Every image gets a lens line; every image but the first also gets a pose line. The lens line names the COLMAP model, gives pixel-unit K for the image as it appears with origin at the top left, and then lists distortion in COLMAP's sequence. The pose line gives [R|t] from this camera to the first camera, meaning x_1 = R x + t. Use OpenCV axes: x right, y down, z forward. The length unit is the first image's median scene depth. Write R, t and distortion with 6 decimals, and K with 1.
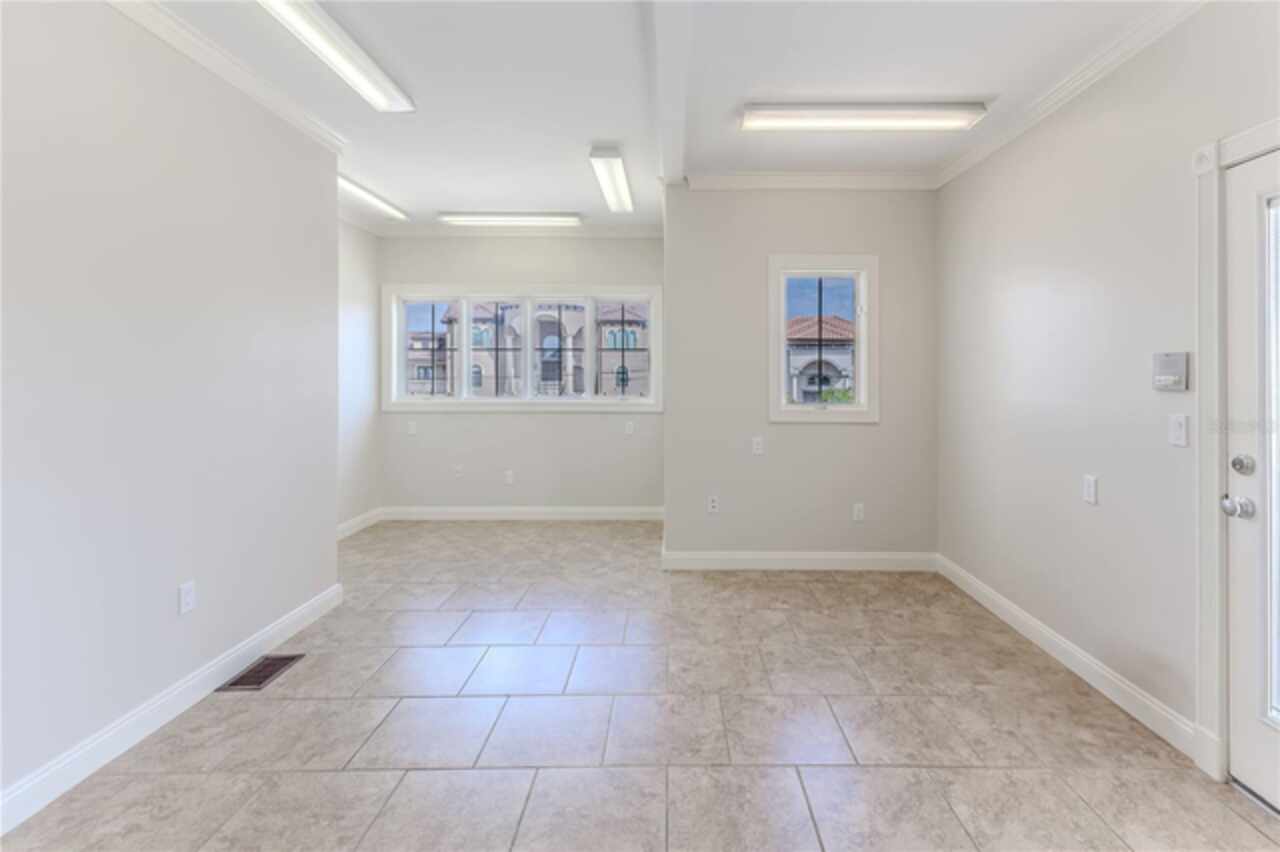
lens RADIAL K [[571.7, 0, 666.4], [0, 571.7, 377.7], [0, 0, 1]] dist [-0.001151, -0.000487]
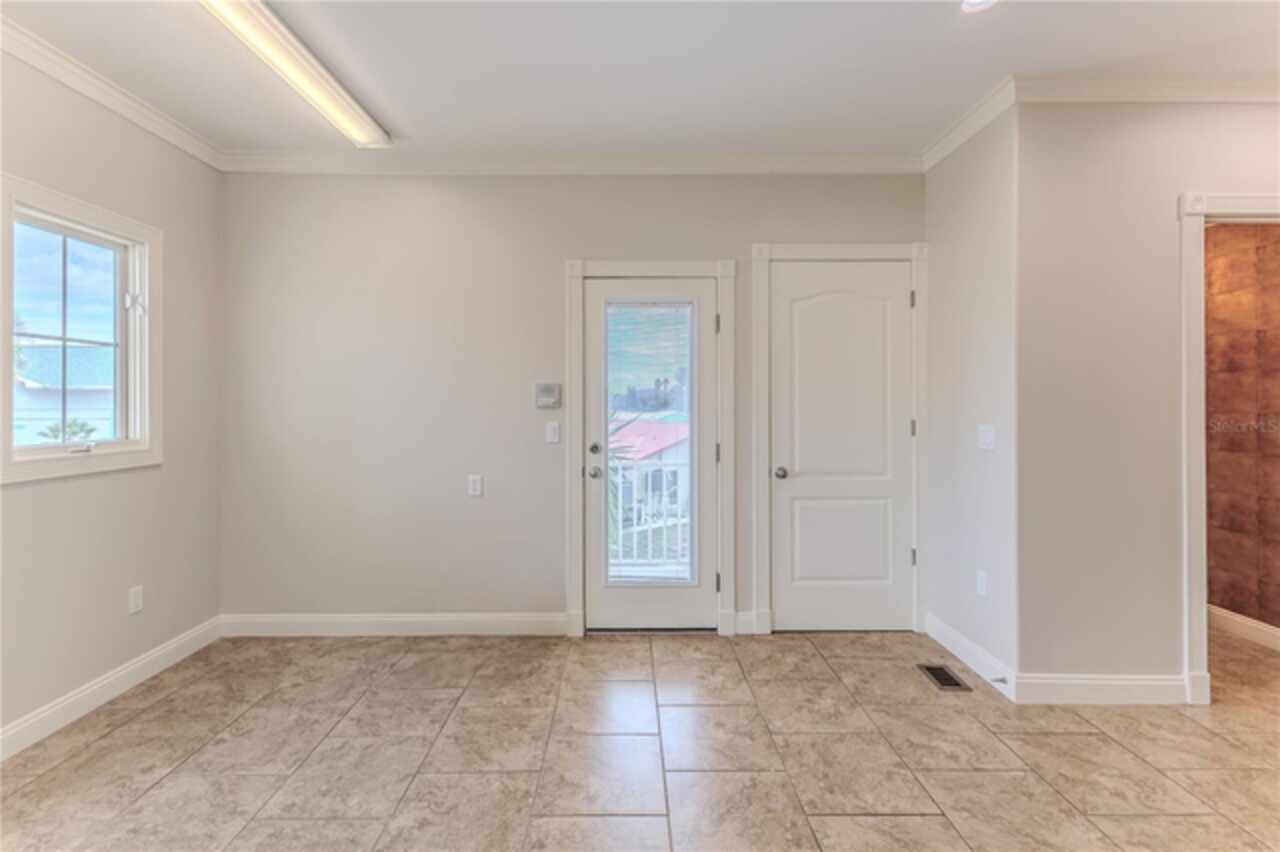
lens RADIAL K [[561.1, 0, 638.0], [0, 561.1, 401.3], [0, 0, 1]] dist [0.012338, -0.000199]
pose [[-0.012214, -0.001985, 0.999923, -0.546646], [0.003899, 0.999990, 0.002033, 0.002253], [-0.999918, 0.003924, -0.012206, 0.655785]]
